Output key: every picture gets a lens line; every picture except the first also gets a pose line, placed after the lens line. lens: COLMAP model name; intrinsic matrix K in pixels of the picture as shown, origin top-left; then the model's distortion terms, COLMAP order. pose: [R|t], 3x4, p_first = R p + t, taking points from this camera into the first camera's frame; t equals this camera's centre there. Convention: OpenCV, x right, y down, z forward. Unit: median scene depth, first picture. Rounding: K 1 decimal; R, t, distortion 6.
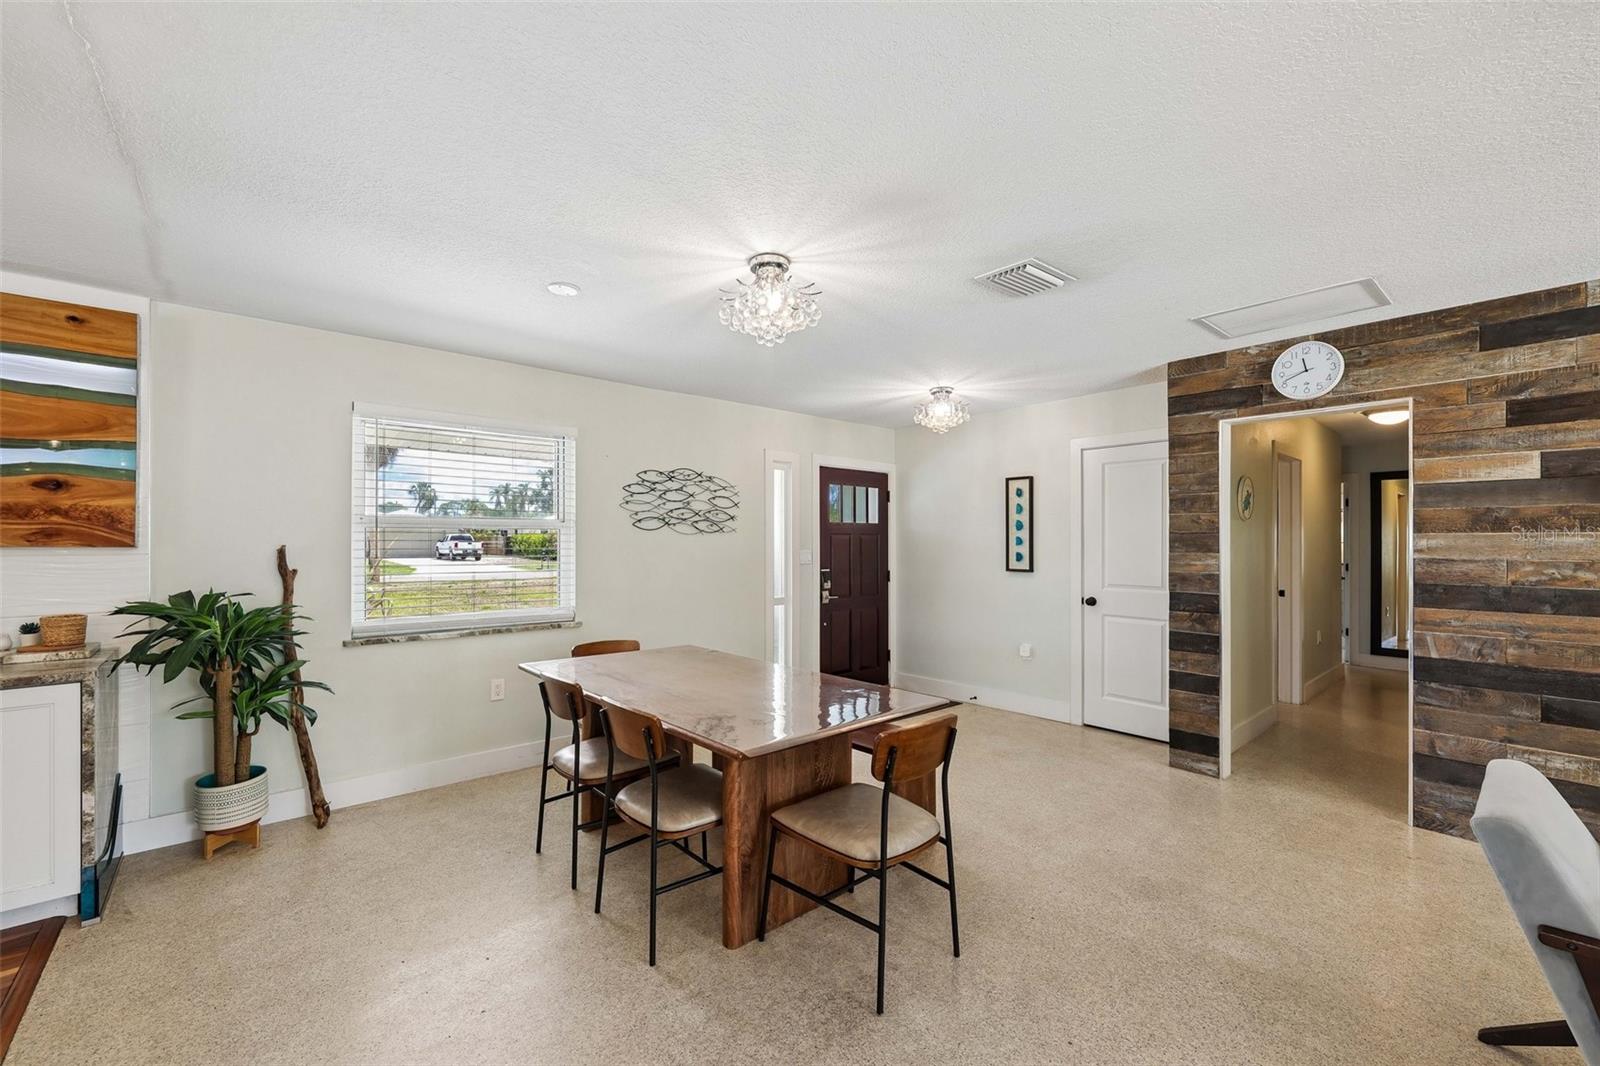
lens RADIAL K [[646.5, 0, 799.7], [0, 646.5, 540.7], [0, 0, 1]] dist [0.000716, 0.000565]
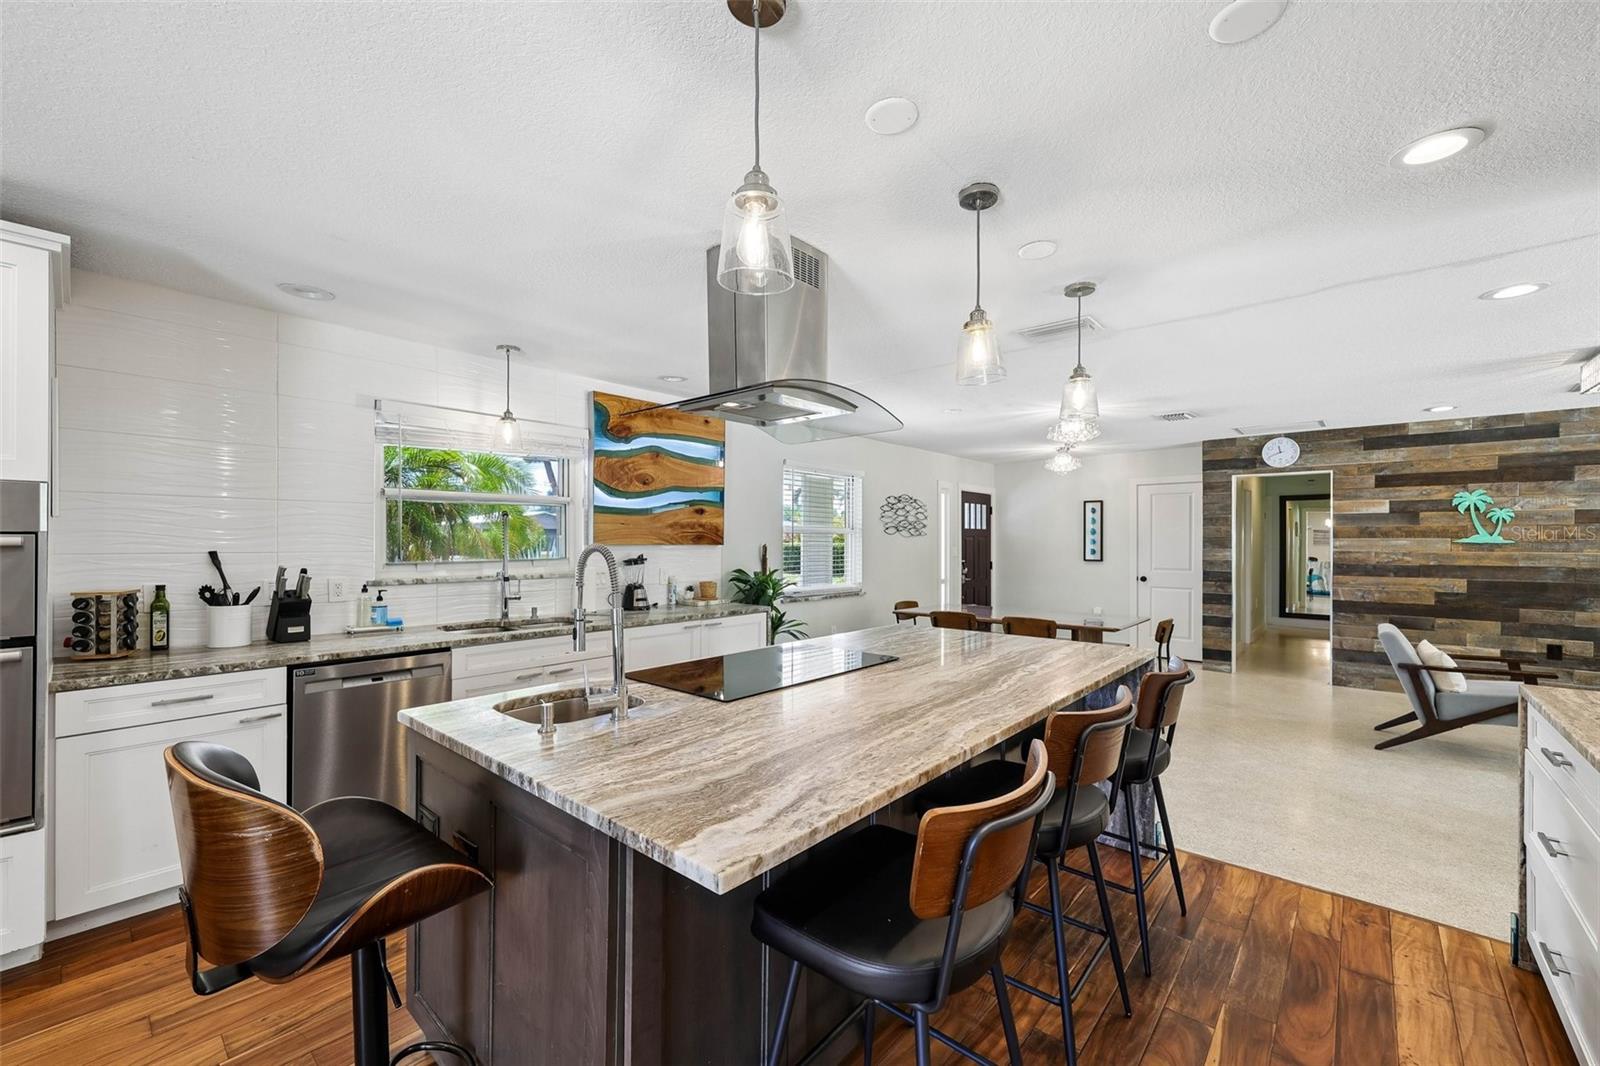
lens RADIAL K [[646.5, 0, 808.3], [0, 646.5, 540.8], [0, 0, 1]] dist [0.000716, 0.000565]
pose [[0.989709, 0.001275, 0.143089, -0.870963], [-0.001568, 0.999997, 0.001930, -0.005088], [-0.143086, -0.002135, 0.989708, -0.689907]]
